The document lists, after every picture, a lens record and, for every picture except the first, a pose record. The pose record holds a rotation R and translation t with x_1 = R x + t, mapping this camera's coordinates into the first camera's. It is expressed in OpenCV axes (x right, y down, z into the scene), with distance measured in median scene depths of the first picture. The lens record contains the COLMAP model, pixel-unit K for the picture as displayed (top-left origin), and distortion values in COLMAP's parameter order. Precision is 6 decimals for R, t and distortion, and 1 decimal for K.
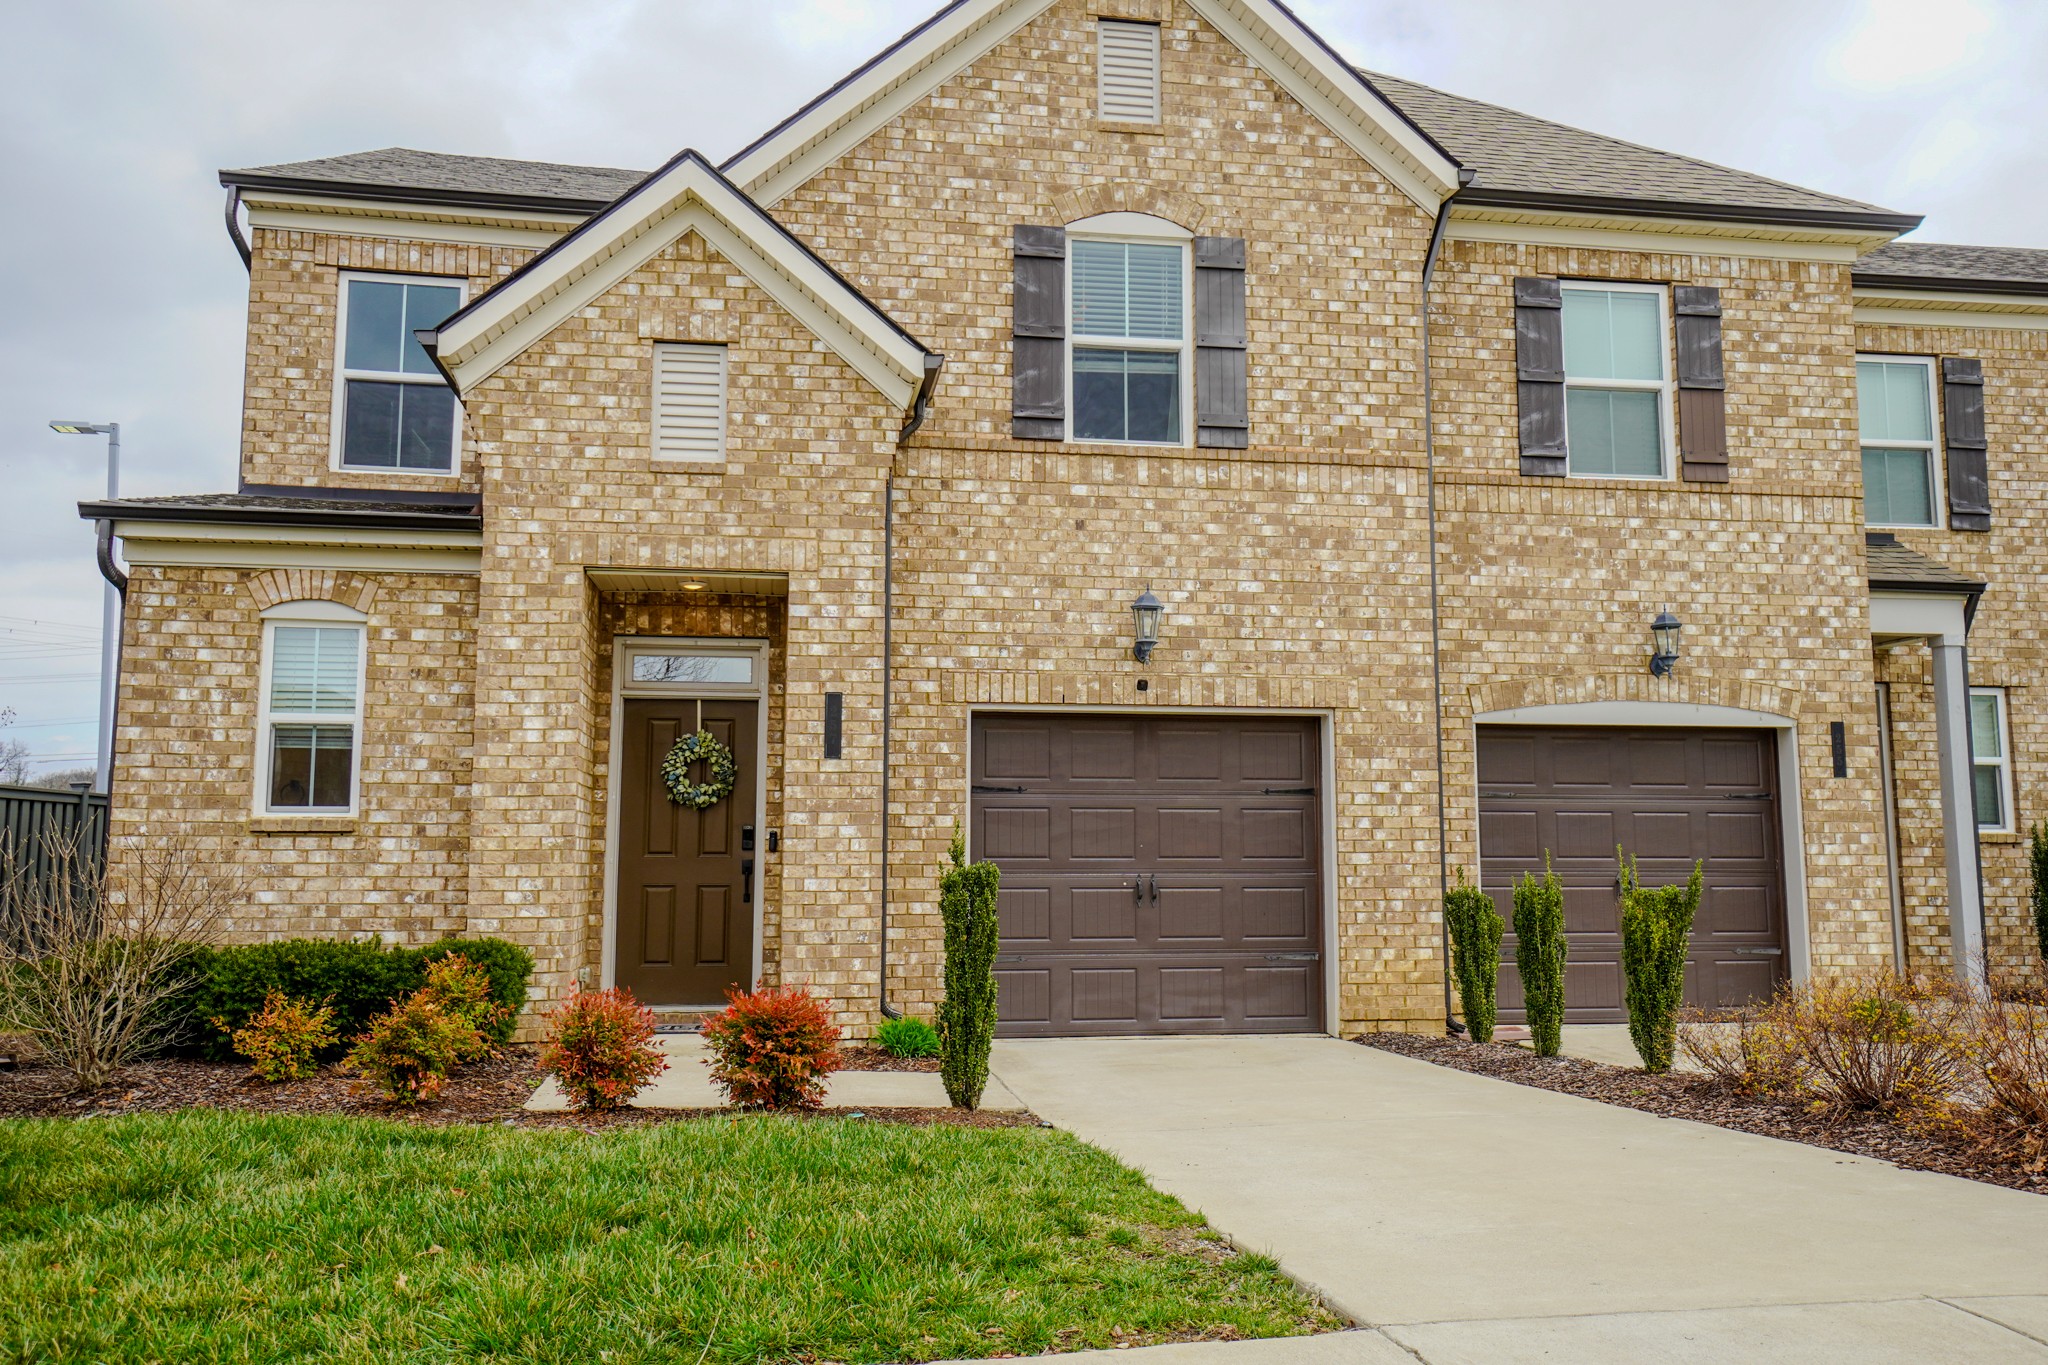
lens RADIAL K [[1591.7, 0, 1022.2], [0, 1591.7, 671.0], [0, 0, 1]] dist [0.042679, 0.008465]
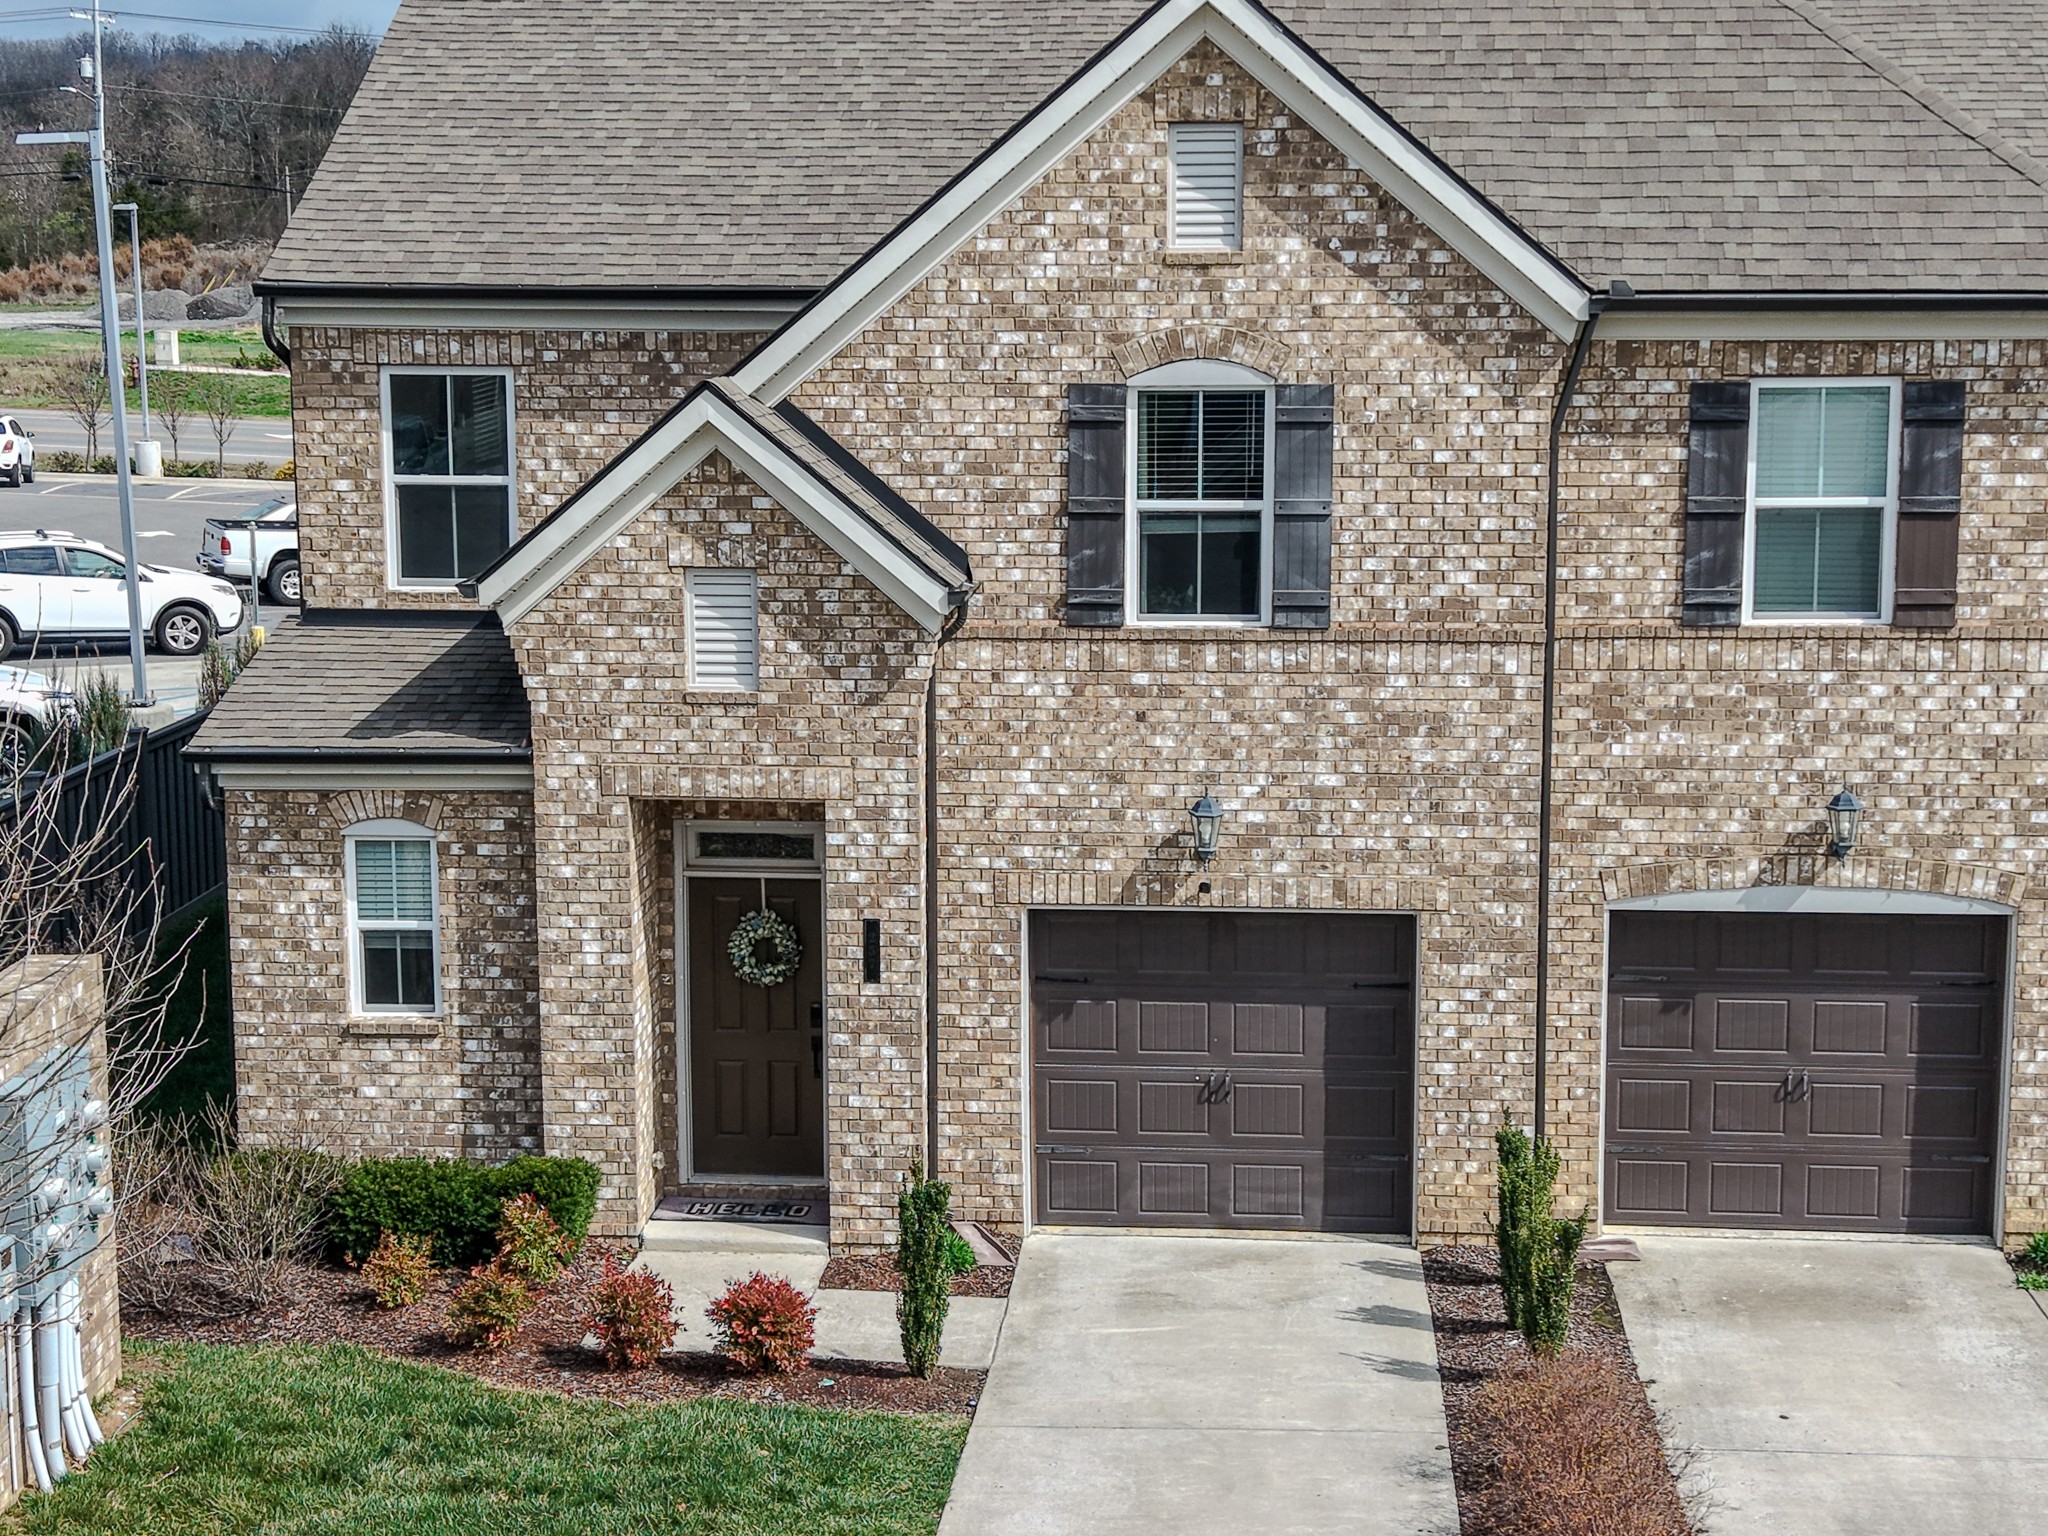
lens RADIAL K [[3555.8, 0, 1020.3], [0, 3555.8, 817.3], [0, 0, 1]] dist [0.520954, -4.067113]
pose [[0.969906, 0.040265, -0.240126, 0.472004], [0.032490, 0.956007, 0.291538, -0.647098], [0.241301, -0.290566, 0.925929, -0.968709]]
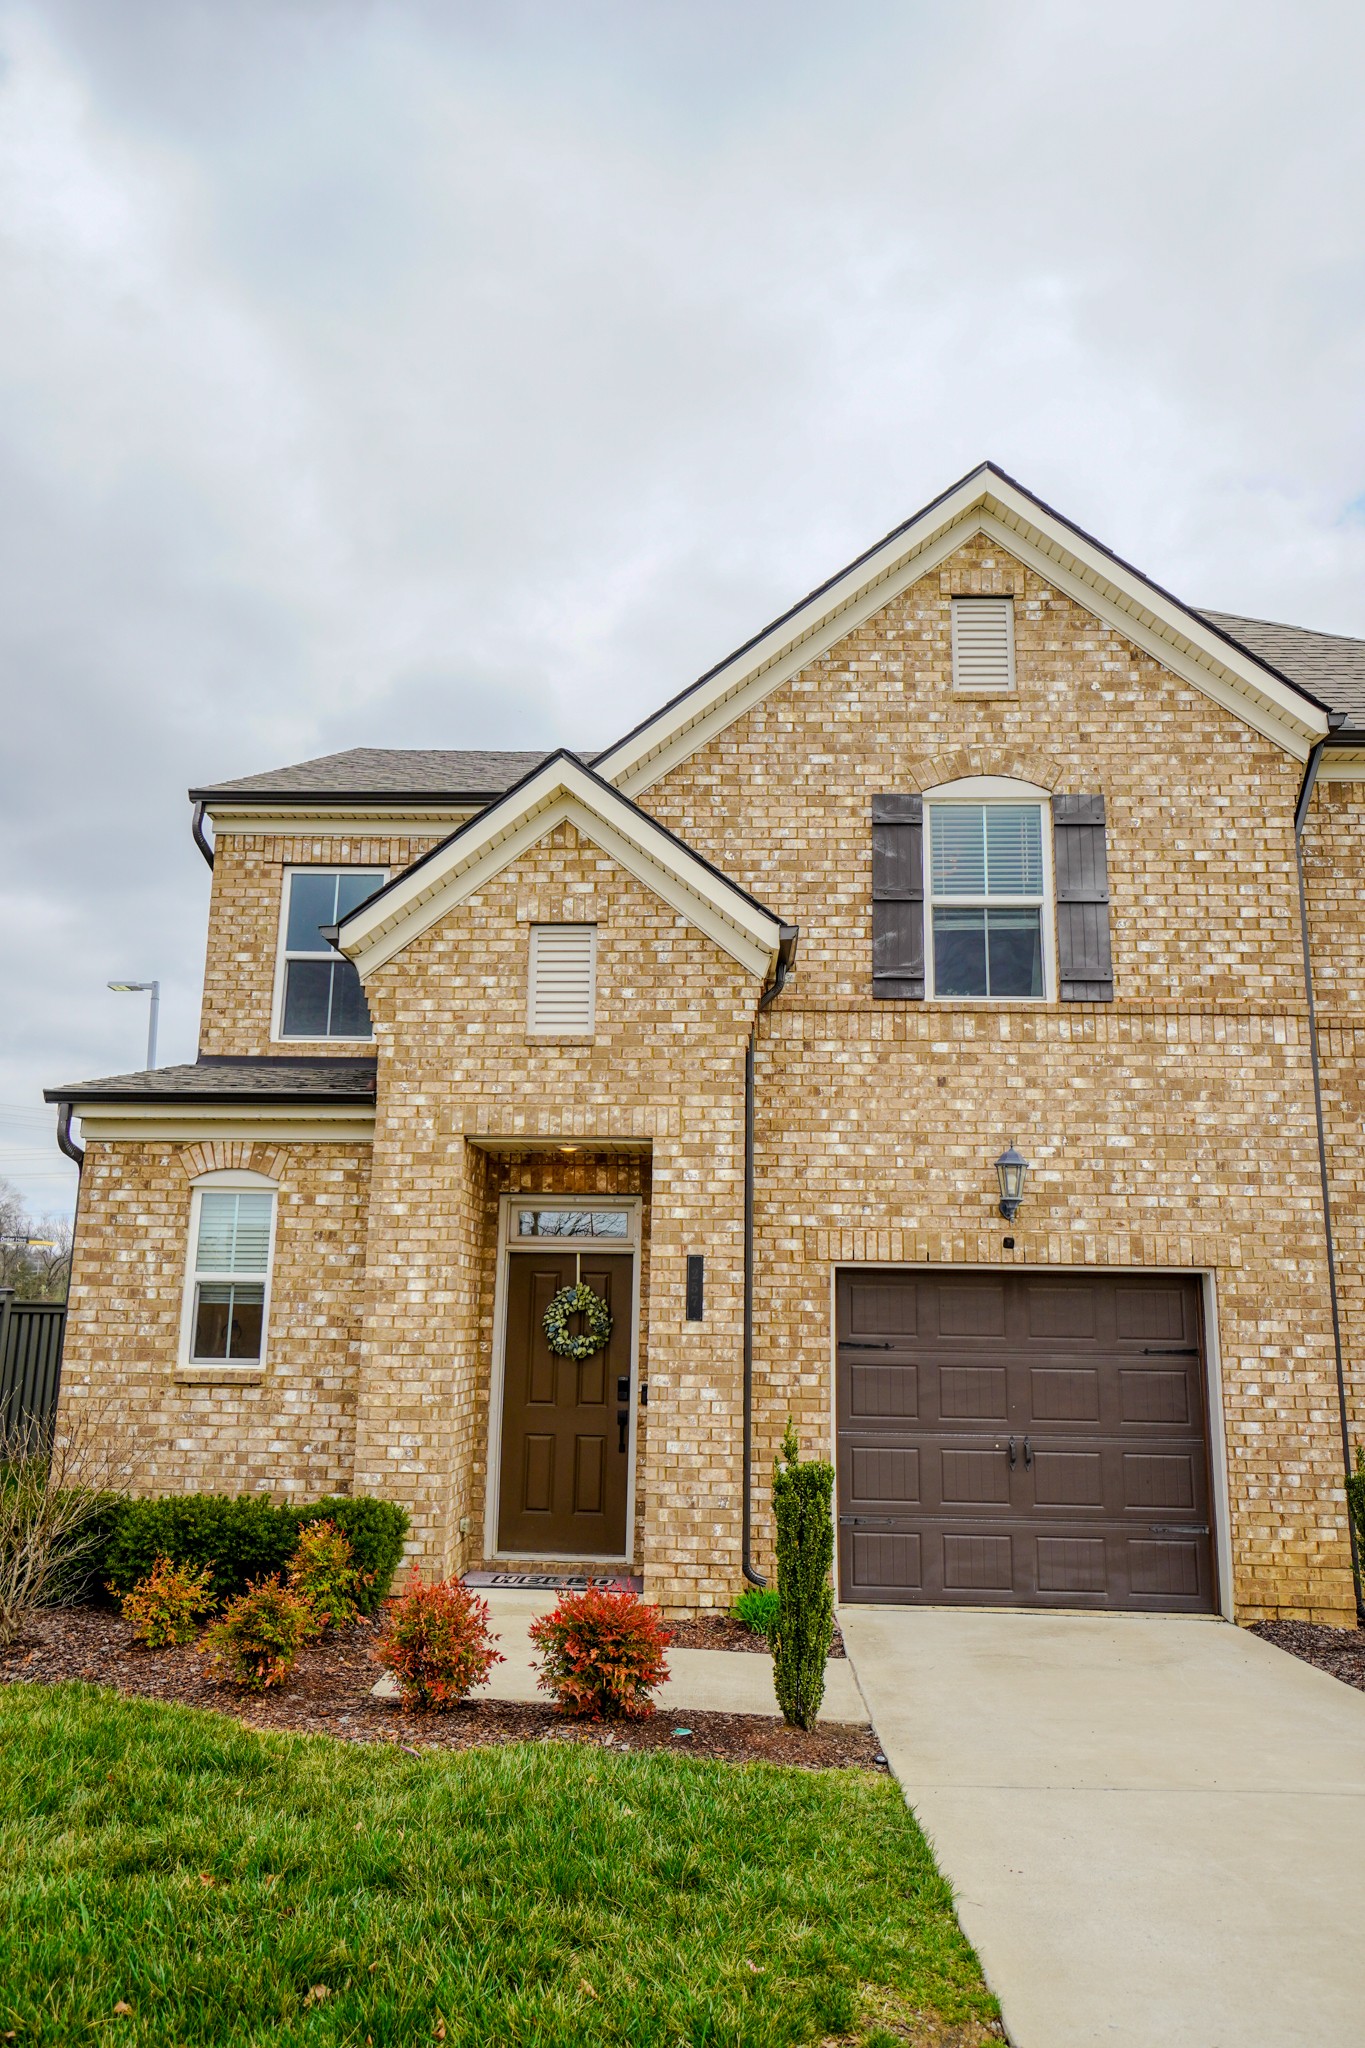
lens RADIAL K [[1426.8, 0, 675.9], [0, 1426.8, 1029.7], [0, 0, 1]] dist [0.016498, 0.023391]
pose [[0.980764, -0.023311, -0.193801, 0.047251], [0.006843, 0.996339, -0.085210, -0.048731], [0.195078, 0.082245, 0.977333, 0.077468]]
